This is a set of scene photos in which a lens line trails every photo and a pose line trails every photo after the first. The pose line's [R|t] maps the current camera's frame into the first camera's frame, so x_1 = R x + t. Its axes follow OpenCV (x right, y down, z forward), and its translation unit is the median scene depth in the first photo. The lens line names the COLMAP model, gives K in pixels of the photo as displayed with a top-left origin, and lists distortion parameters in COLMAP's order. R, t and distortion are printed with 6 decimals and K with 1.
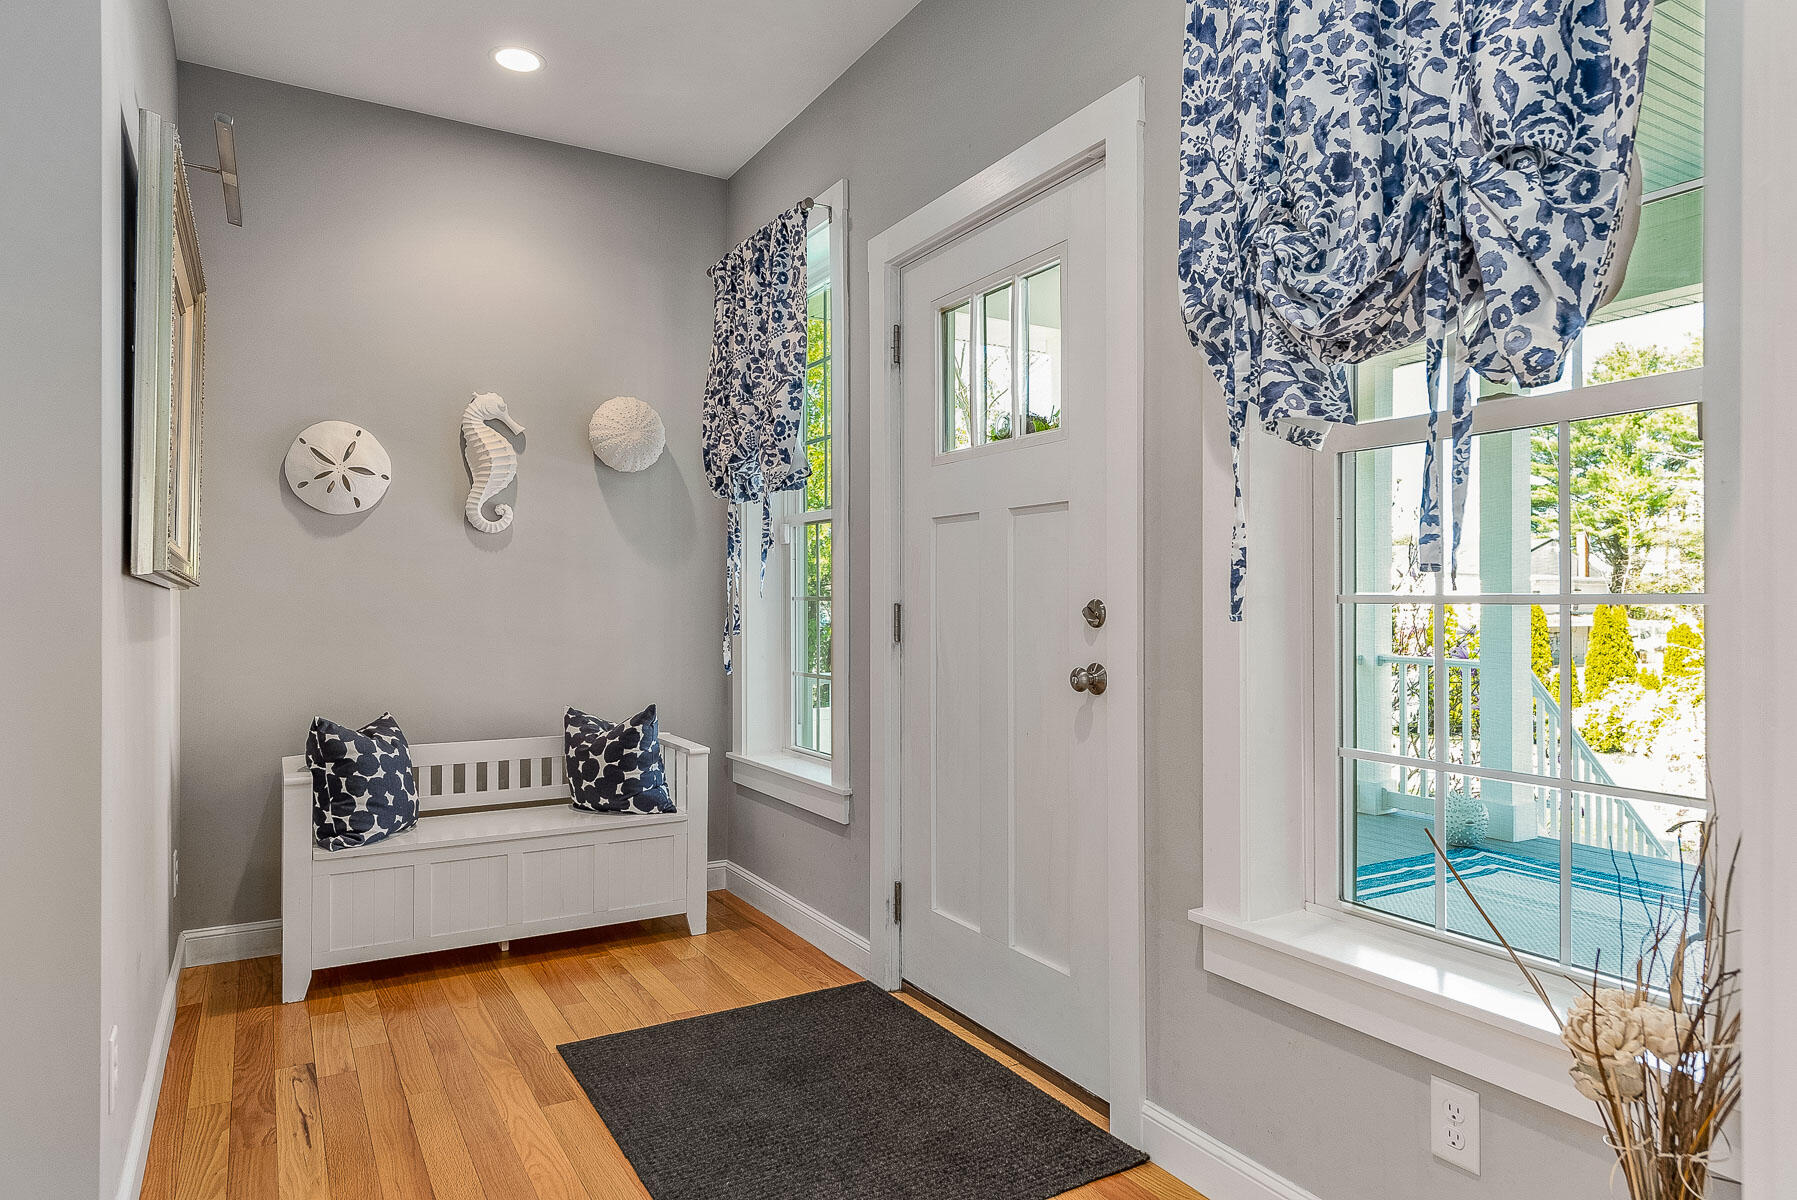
lens RADIAL K [[1085.3, 0, 900.9], [0, 1085.3, 600.1], [0, 0, 1]] dist [-0.000810, -0.000203]
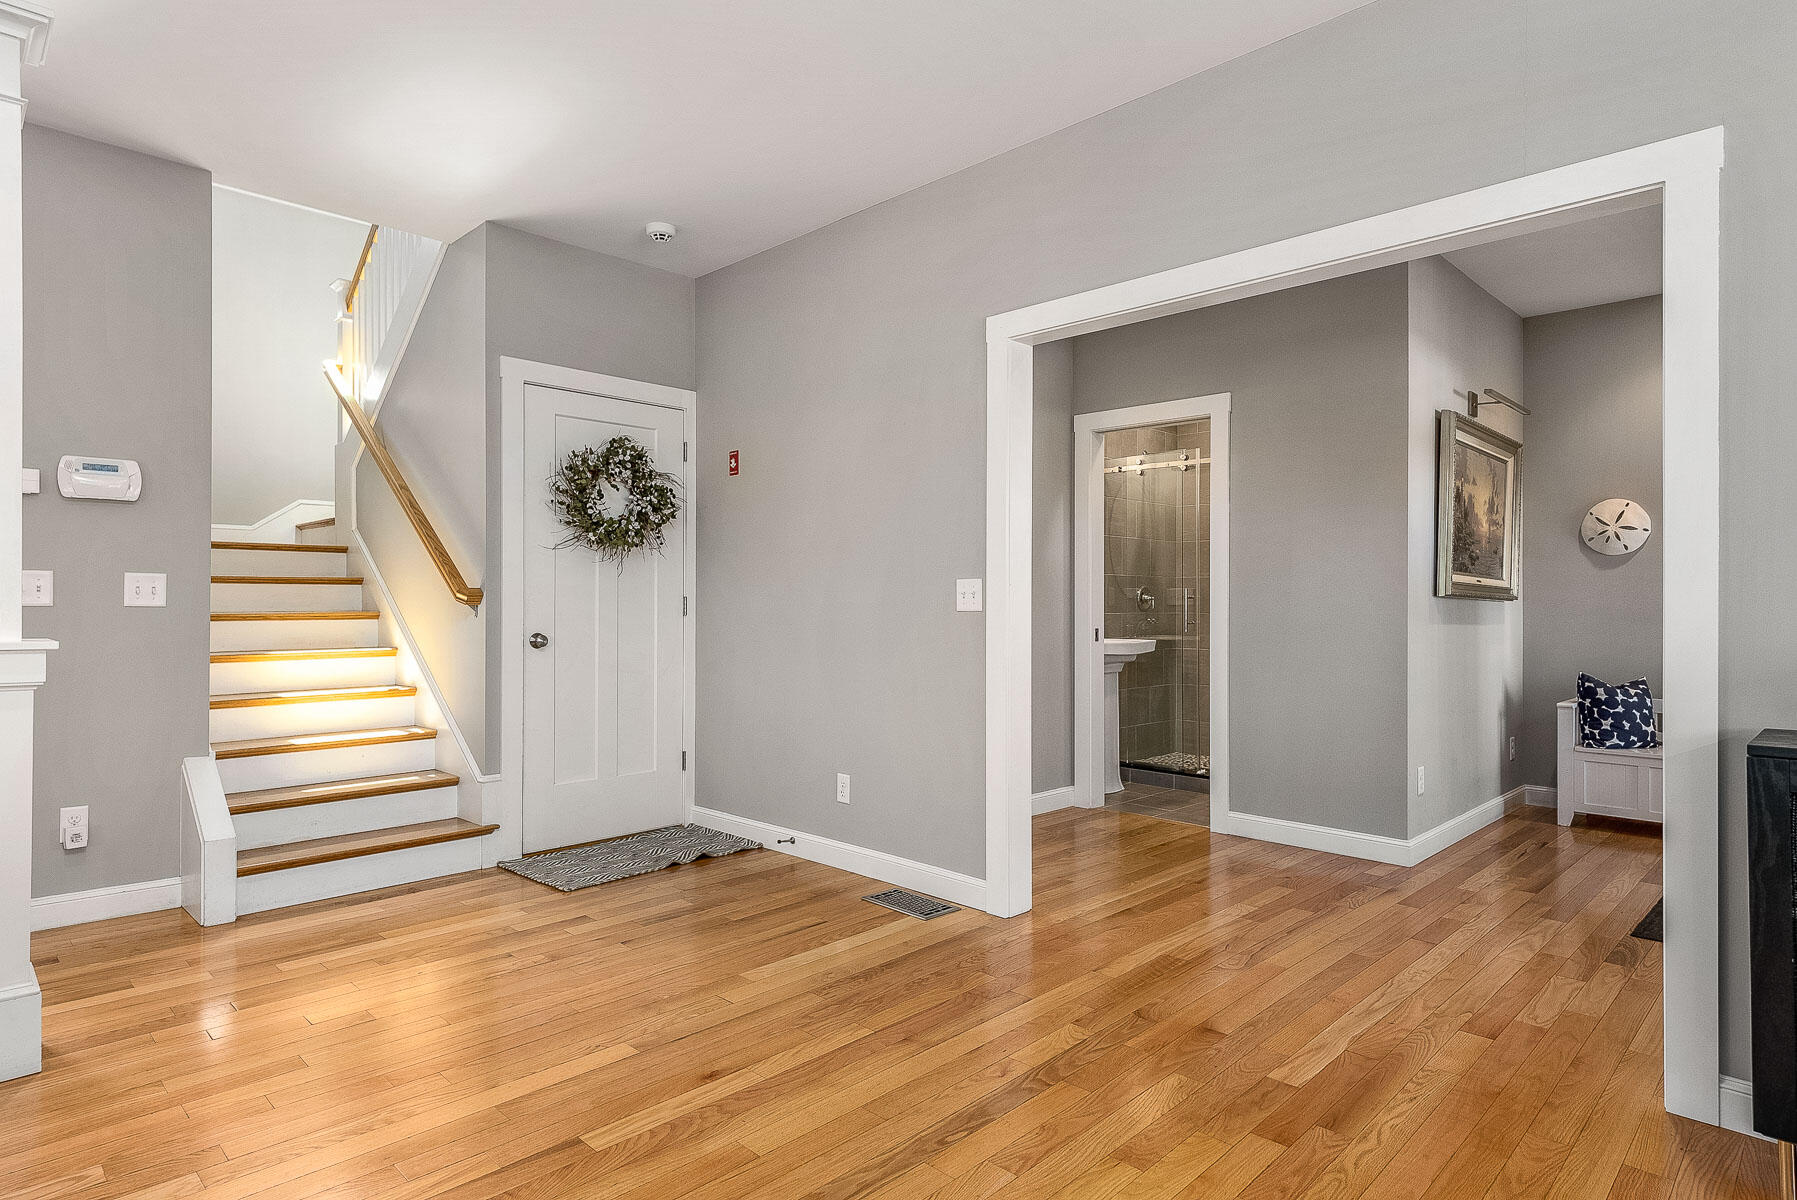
lens RADIAL K [[999.3, 0, 898.4], [0, 999.3, 601.2], [0, 0, 1]] dist [0.005993, -0.001185]
pose [[0.256309, 0.004125, -0.966586, 0.752301], [-0.003955, 0.999987, 0.003219, -0.009829], [0.966587, 0.002998, 0.256322, -0.497216]]
